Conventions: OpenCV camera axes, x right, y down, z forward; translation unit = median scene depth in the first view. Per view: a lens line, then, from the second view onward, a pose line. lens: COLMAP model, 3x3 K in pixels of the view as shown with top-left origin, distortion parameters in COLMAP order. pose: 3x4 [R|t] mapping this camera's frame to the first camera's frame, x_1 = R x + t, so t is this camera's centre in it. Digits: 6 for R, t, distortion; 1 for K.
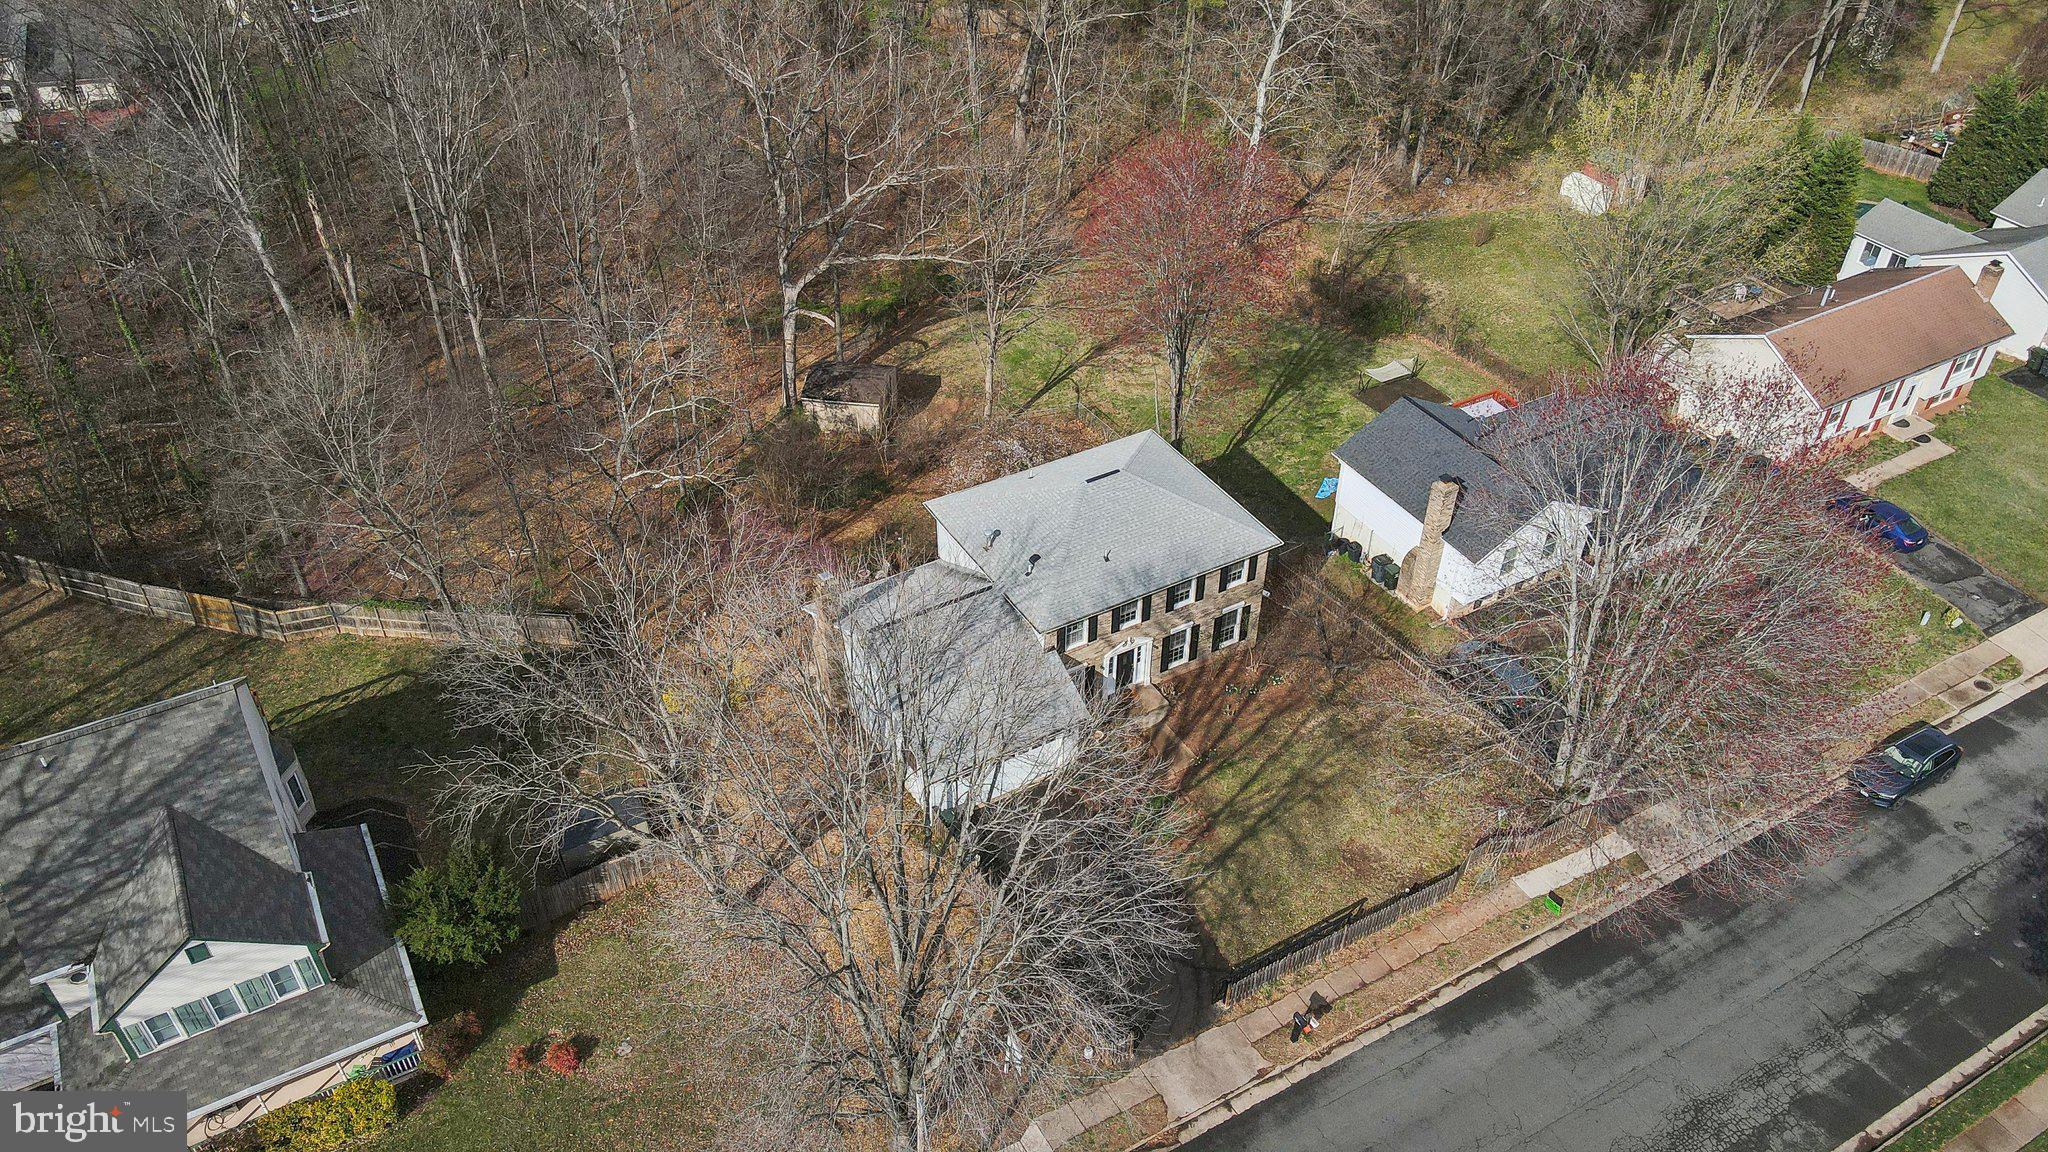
lens RADIAL K [[1510.0, 0, 1016.0], [0, 1510.0, 575.6], [0, 0, 1]] dist [0.004555, 0.030051]
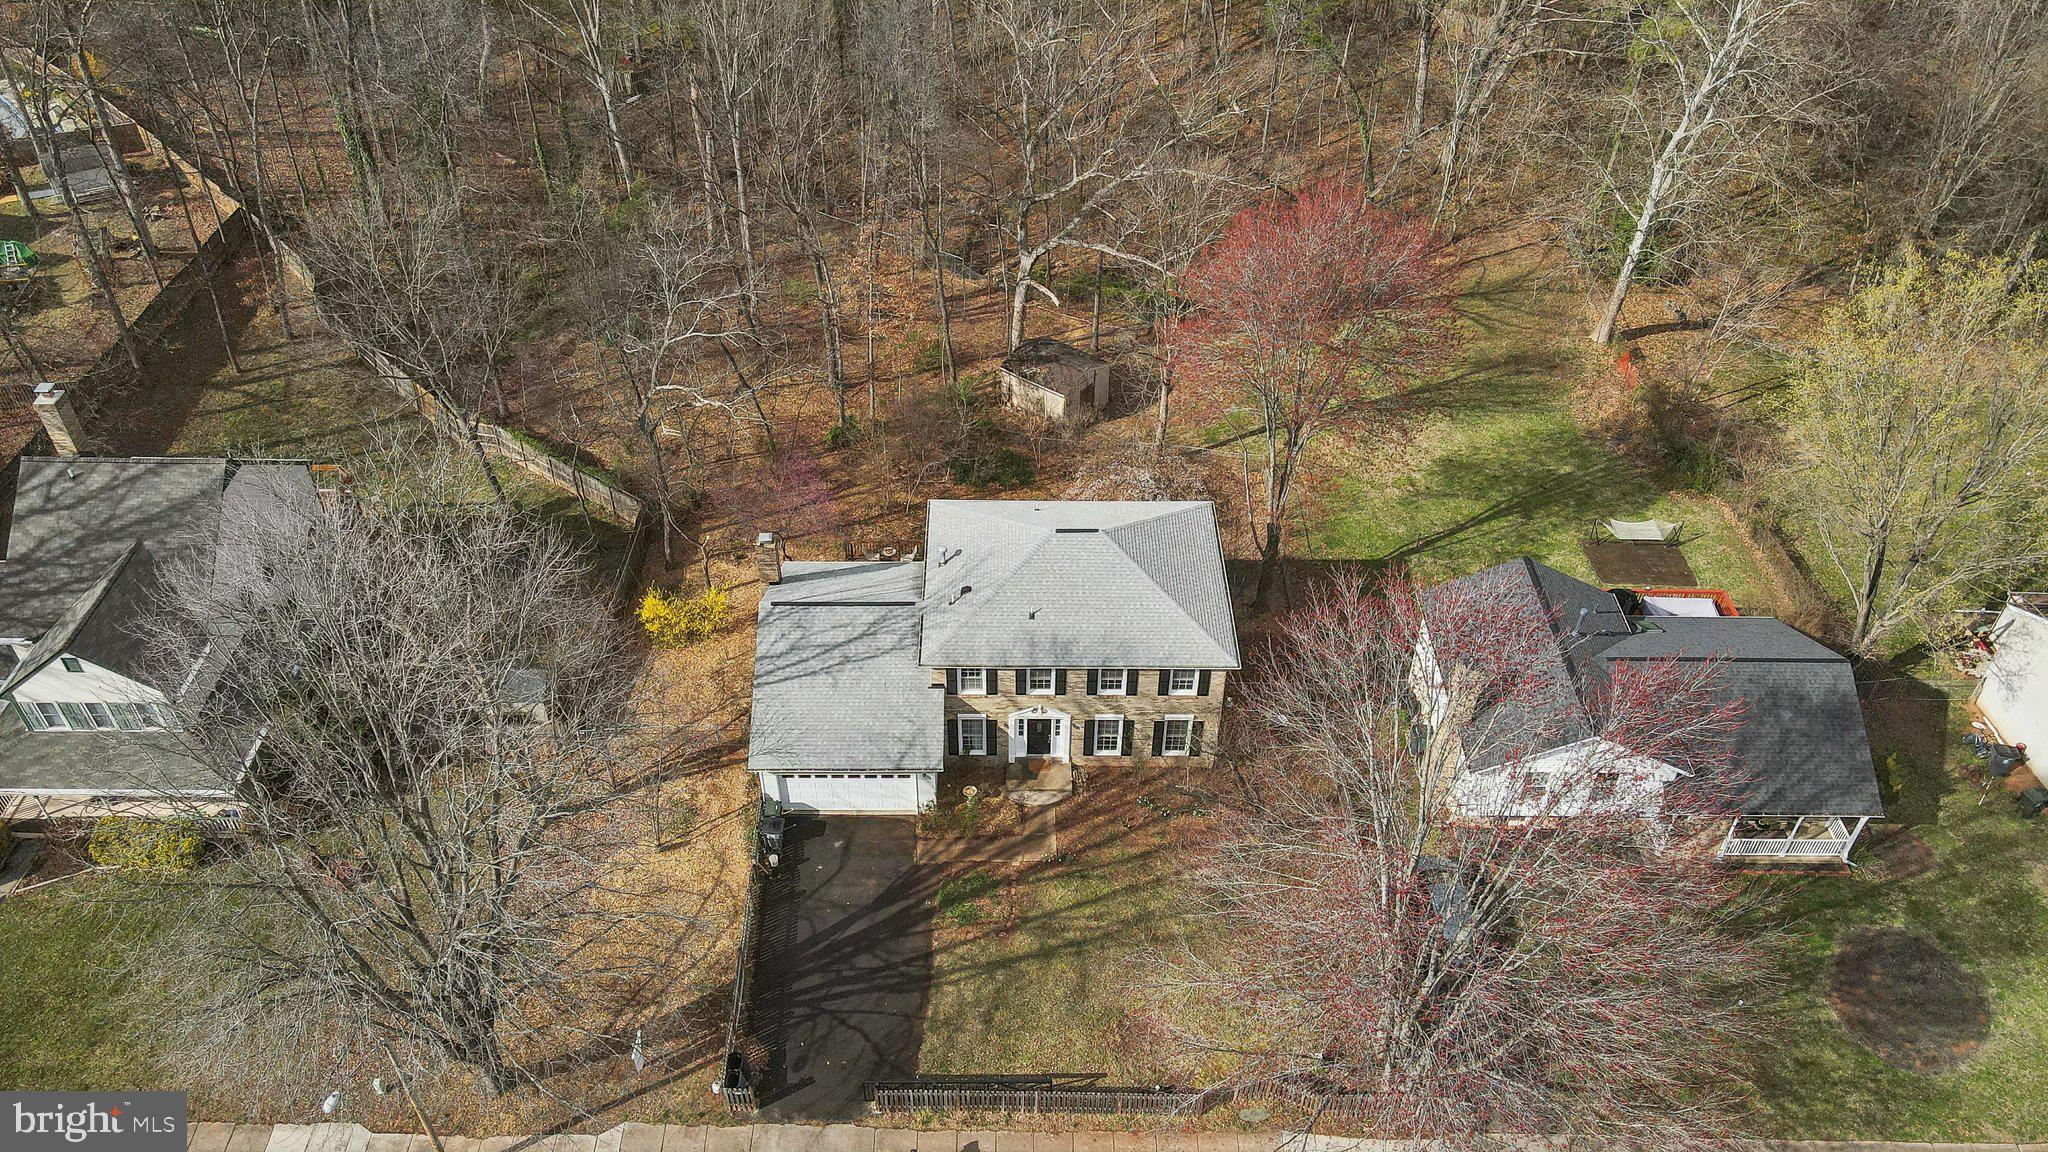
lens RADIAL K [[1516.8, 0, 1015.4], [0, 1516.8, 577.1], [0, 0, 1]] dist [-0.000055, 0.040989]
pose [[0.869121, 0.324340, -0.373405, 0.375476], [-0.313410, 0.945197, 0.091521, -0.111200], [0.382626, 0.037486, 0.923143, 0.135738]]
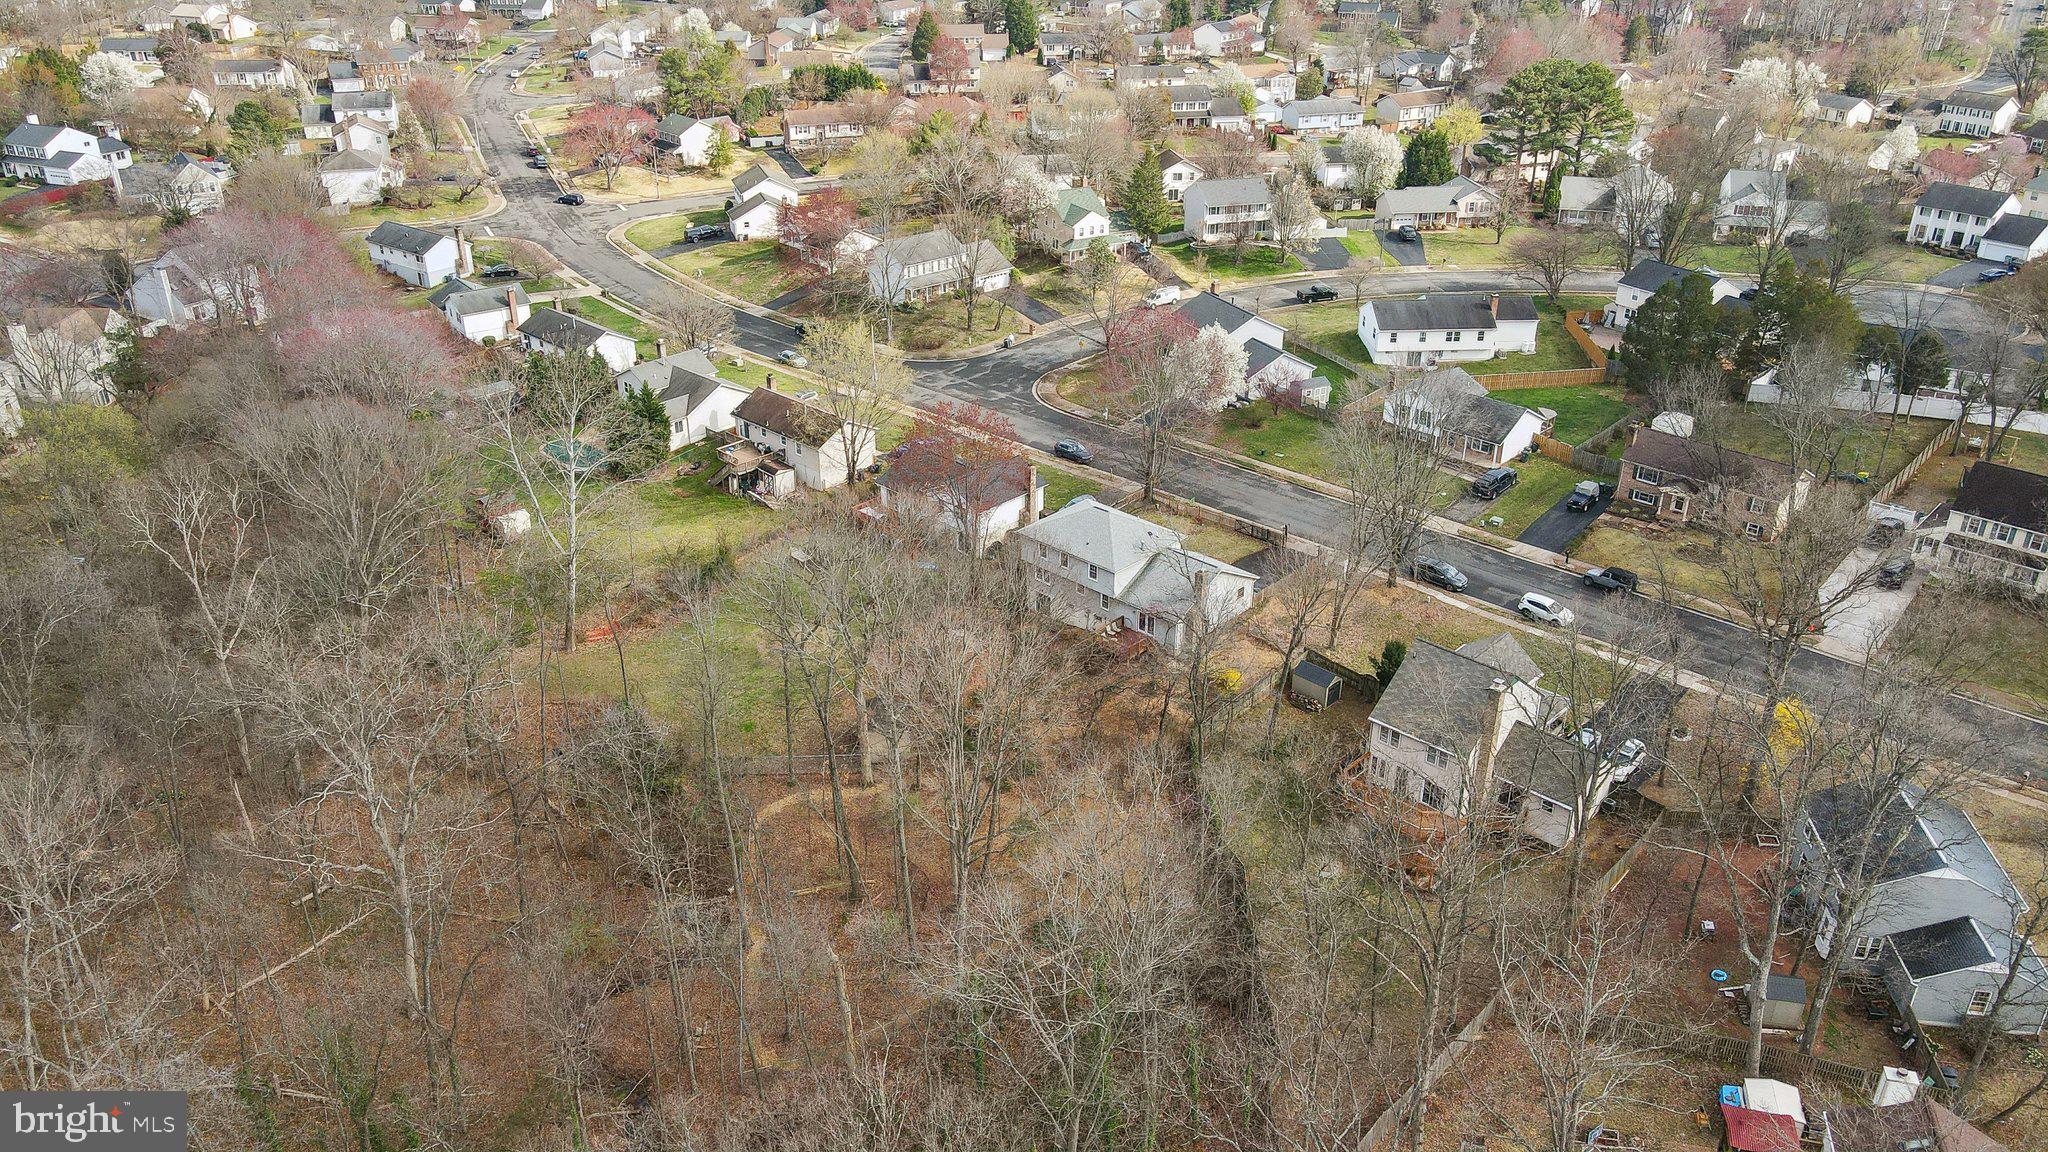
lens RADIAL K [[1510.0, 0, 1016.0], [0, 1510.0, 575.6], [0, 0, 1]] dist [0.004555, 0.030051]
pose [[-0.286837, -0.441662, 0.850094, -1.746079], [0.603513, 0.605837, 0.518396, -1.177278], [-0.743974, 0.661737, 0.092772, 0.948490]]
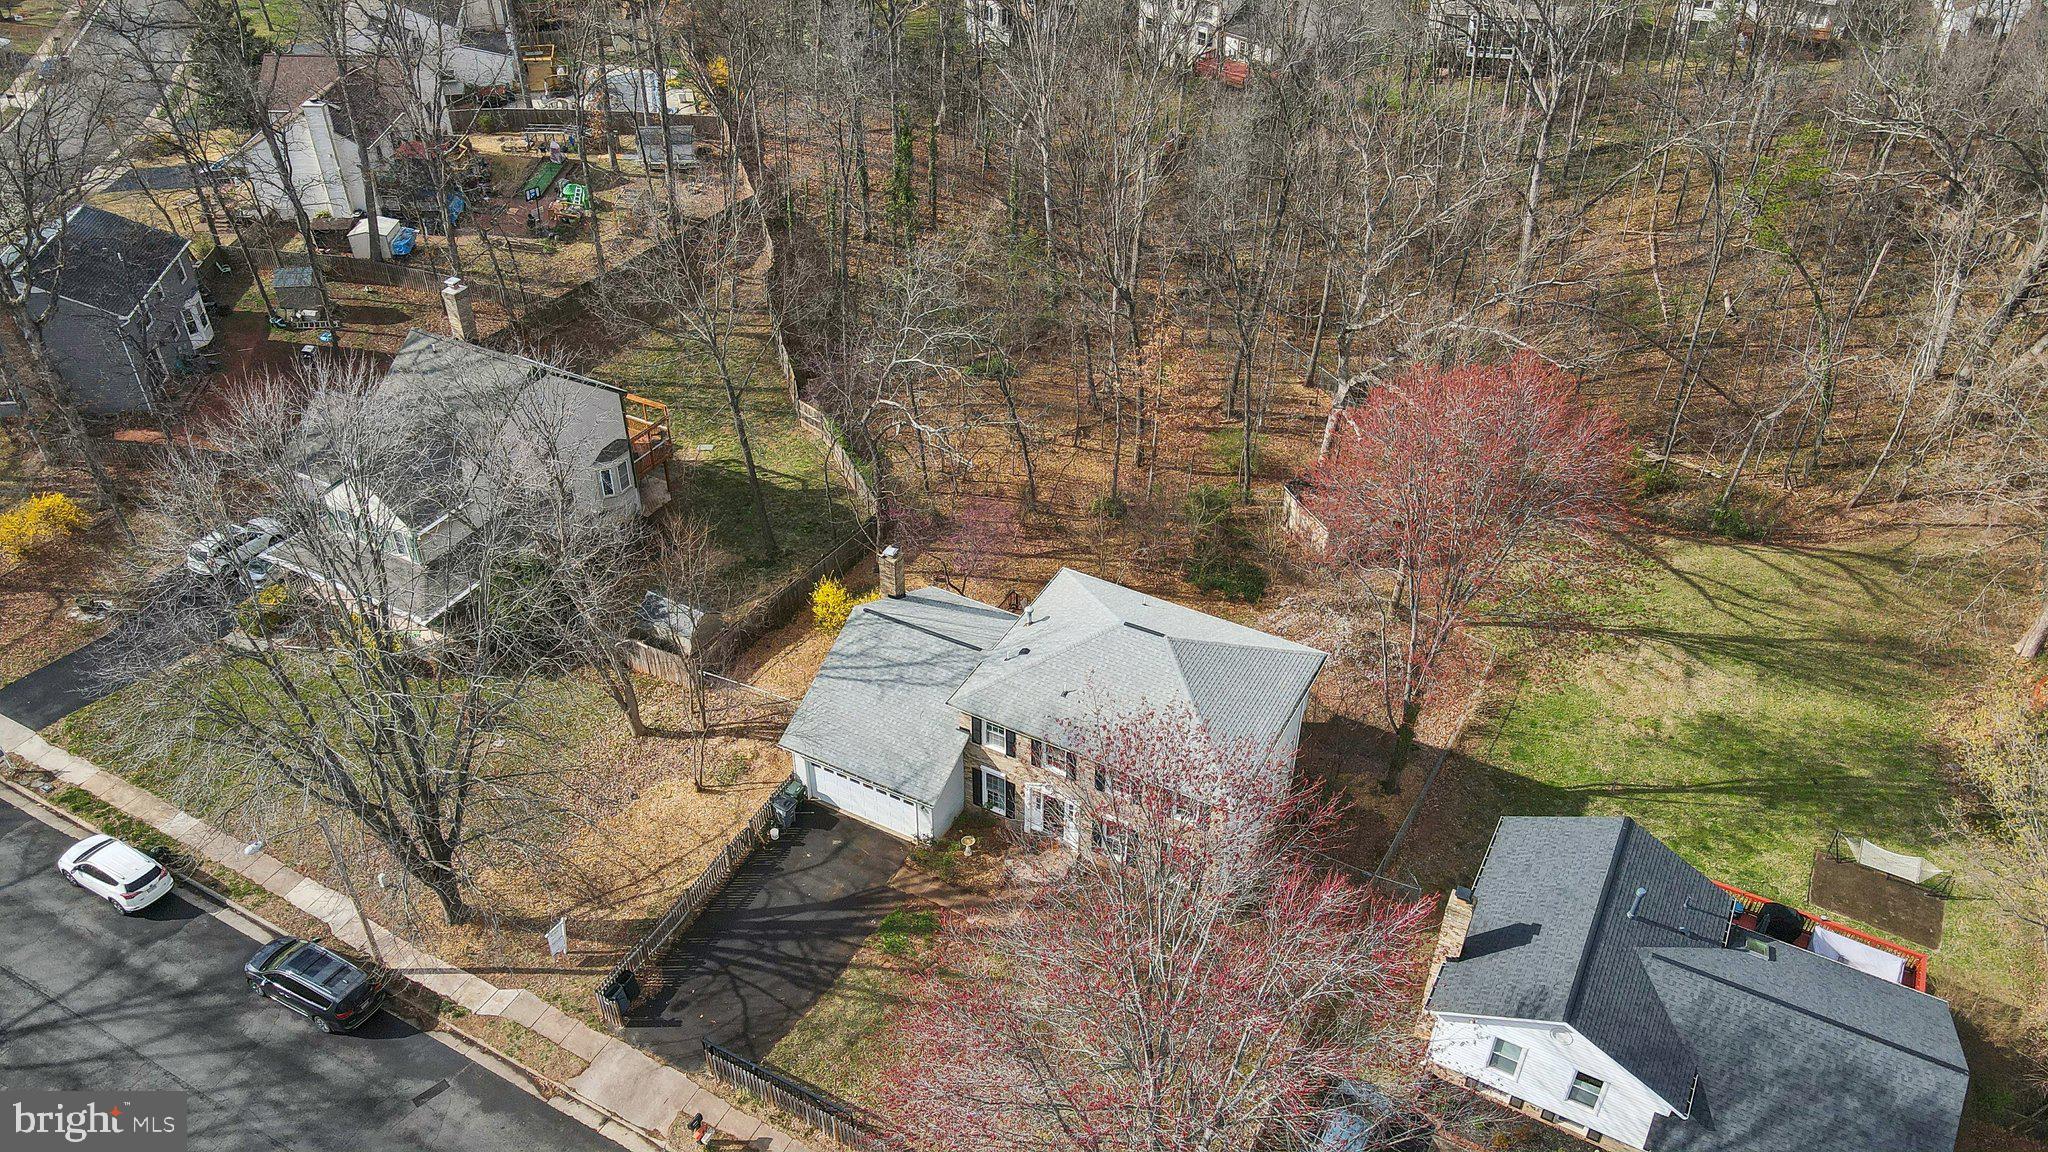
lens RADIAL K [[1516.8, 0, 1015.4], [0, 1516.8, 577.1], [0, 0, 1]] dist [-0.000055, 0.040989]
pose [[0.524906, 0.508459, -0.682600, 0.620565], [-0.536622, 0.820192, 0.198297, -0.229921], [0.660689, 0.262211, 0.703374, 0.295850]]
